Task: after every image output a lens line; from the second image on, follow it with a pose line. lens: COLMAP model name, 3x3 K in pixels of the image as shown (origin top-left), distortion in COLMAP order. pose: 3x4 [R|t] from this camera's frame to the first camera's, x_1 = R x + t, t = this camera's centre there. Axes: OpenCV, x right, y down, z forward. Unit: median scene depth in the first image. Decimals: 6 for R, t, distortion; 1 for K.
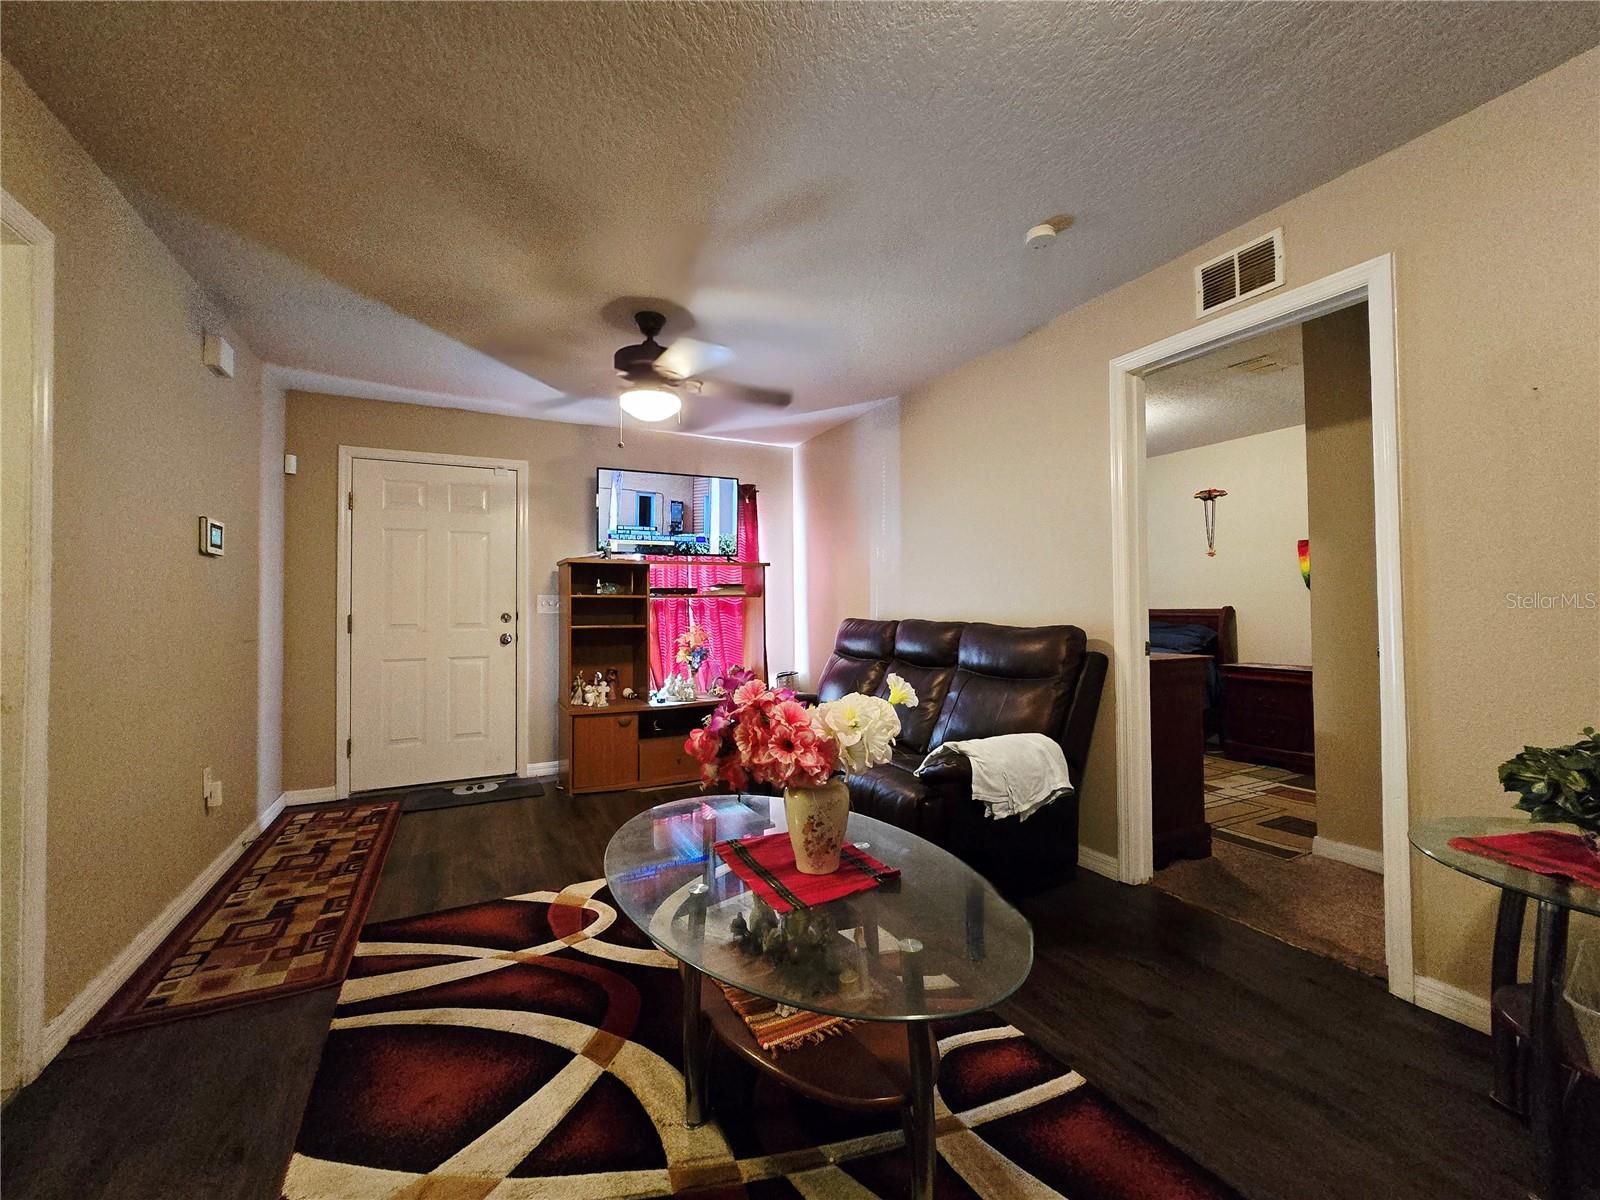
lens RADIAL K [[648.5, 0, 804.0], [0, 648.5, 596.8], [0, 0, 1]] dist [-0.000030, 0.000072]
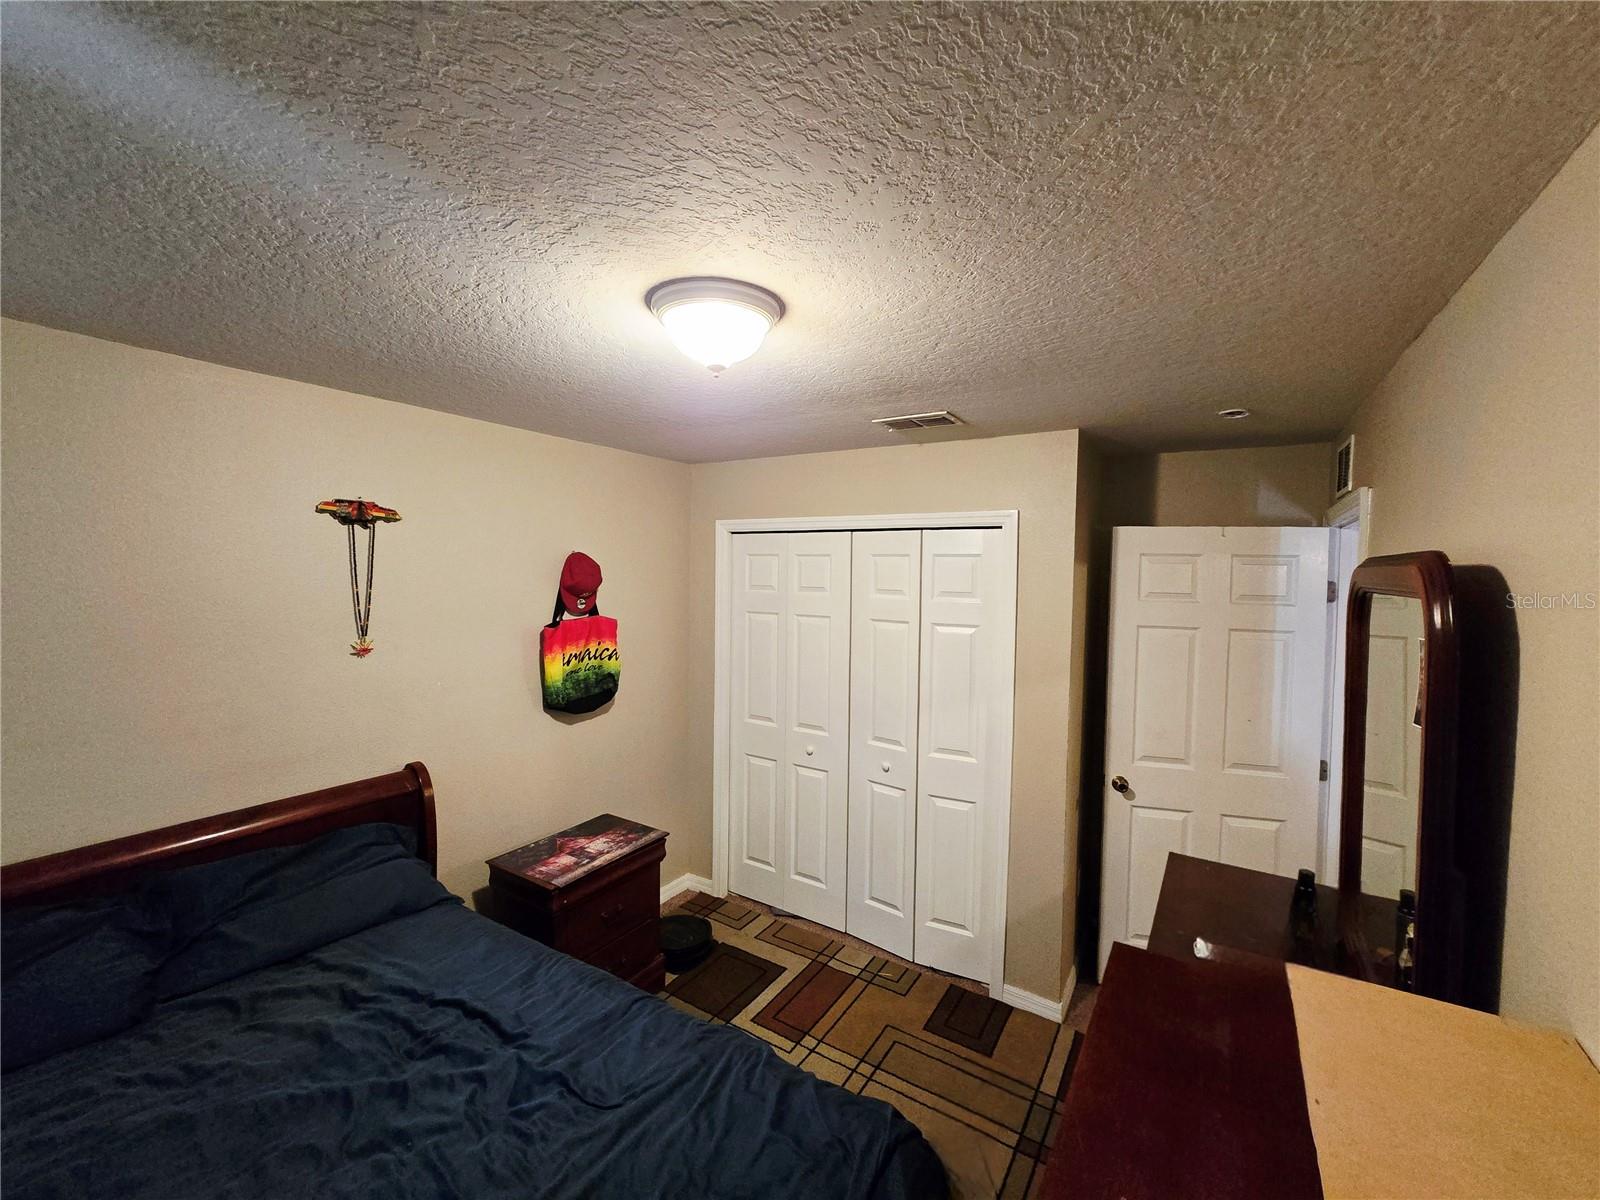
lens RADIAL K [[648.5, 0, 810.0], [0, 648.5, 599.3], [0, 0, 1]] dist [-0.000030, 0.000072]
pose [[-0.519411, -0.039934, 0.853591, 0.105828], [-0.021704, 0.999202, 0.033539, -0.122395], [-0.854249, -0.001106, -0.519863, 0.976946]]
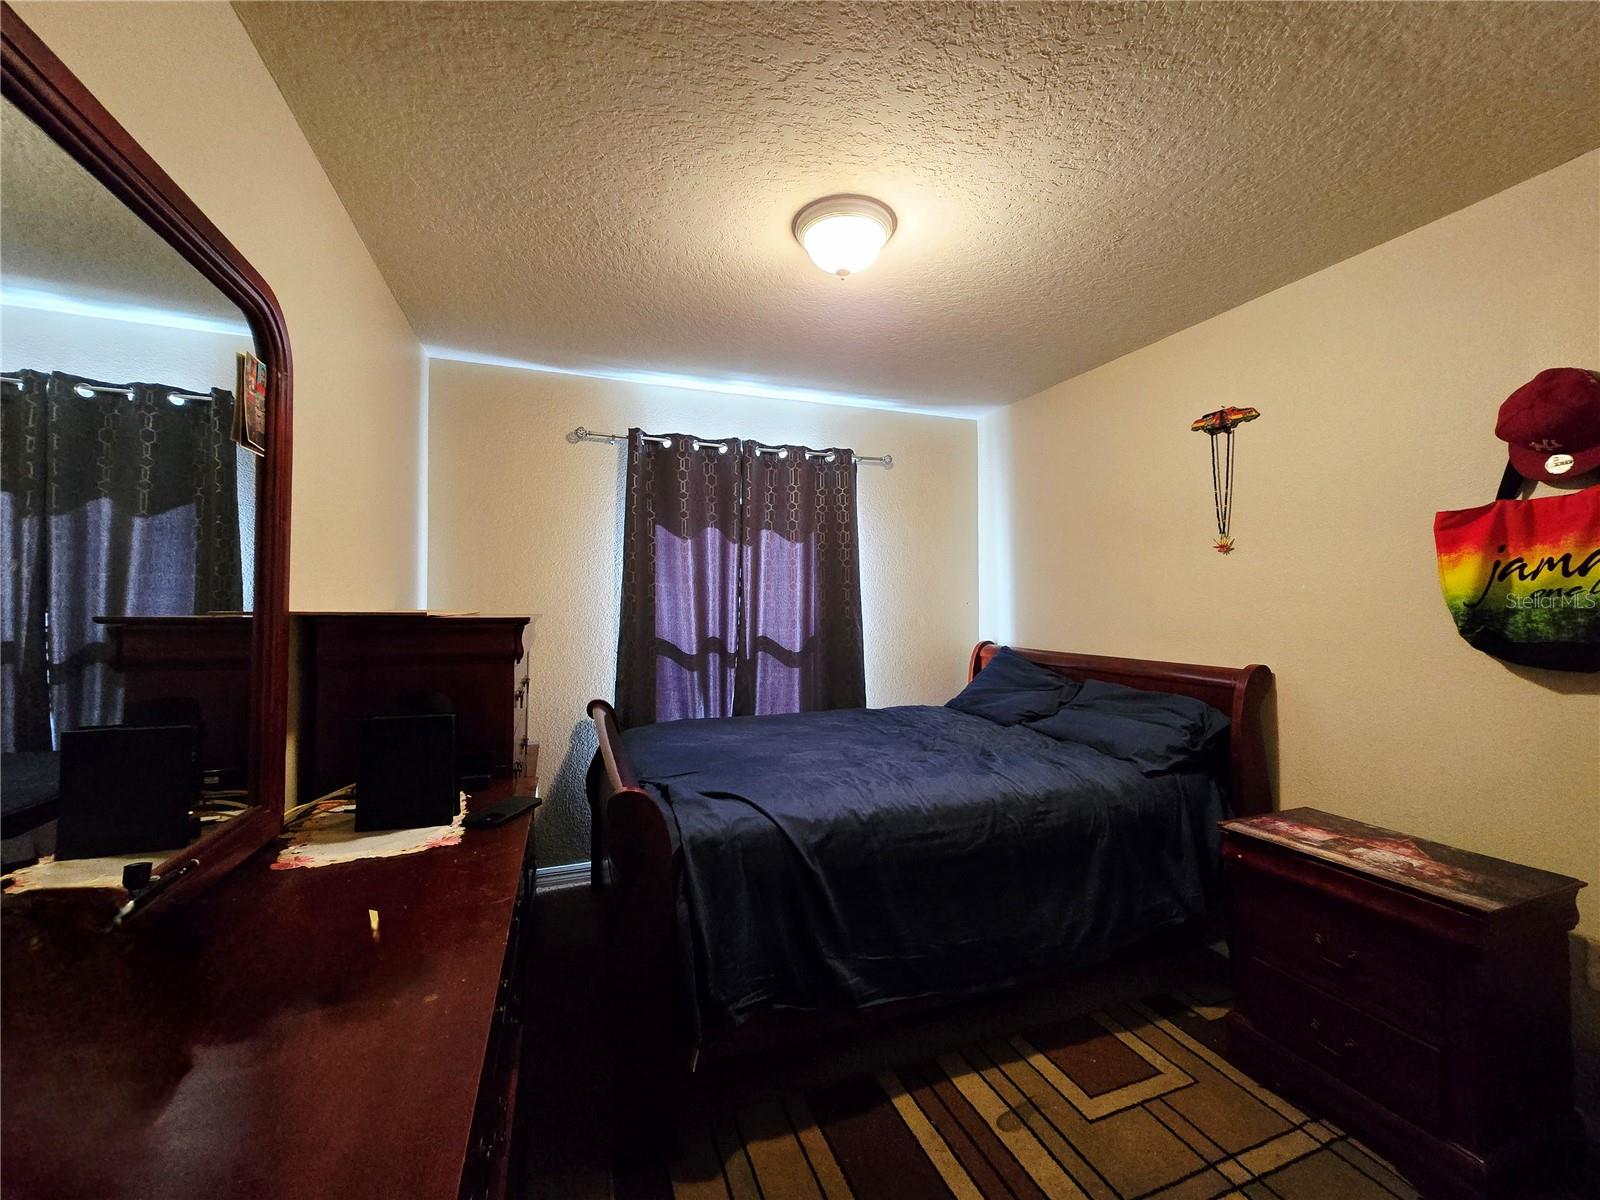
lens RADIAL K [[648.5, 0, 804.2], [0, 648.5, 595.5], [0, 0, 1]] dist [-0.000030, 0.000072]
pose [[0.995579, 0.009082, -0.093483, 0.374036], [-0.008912, 0.999958, 0.002237, -0.030285], [0.093499, -0.001394, 0.995618, 0.511790]]
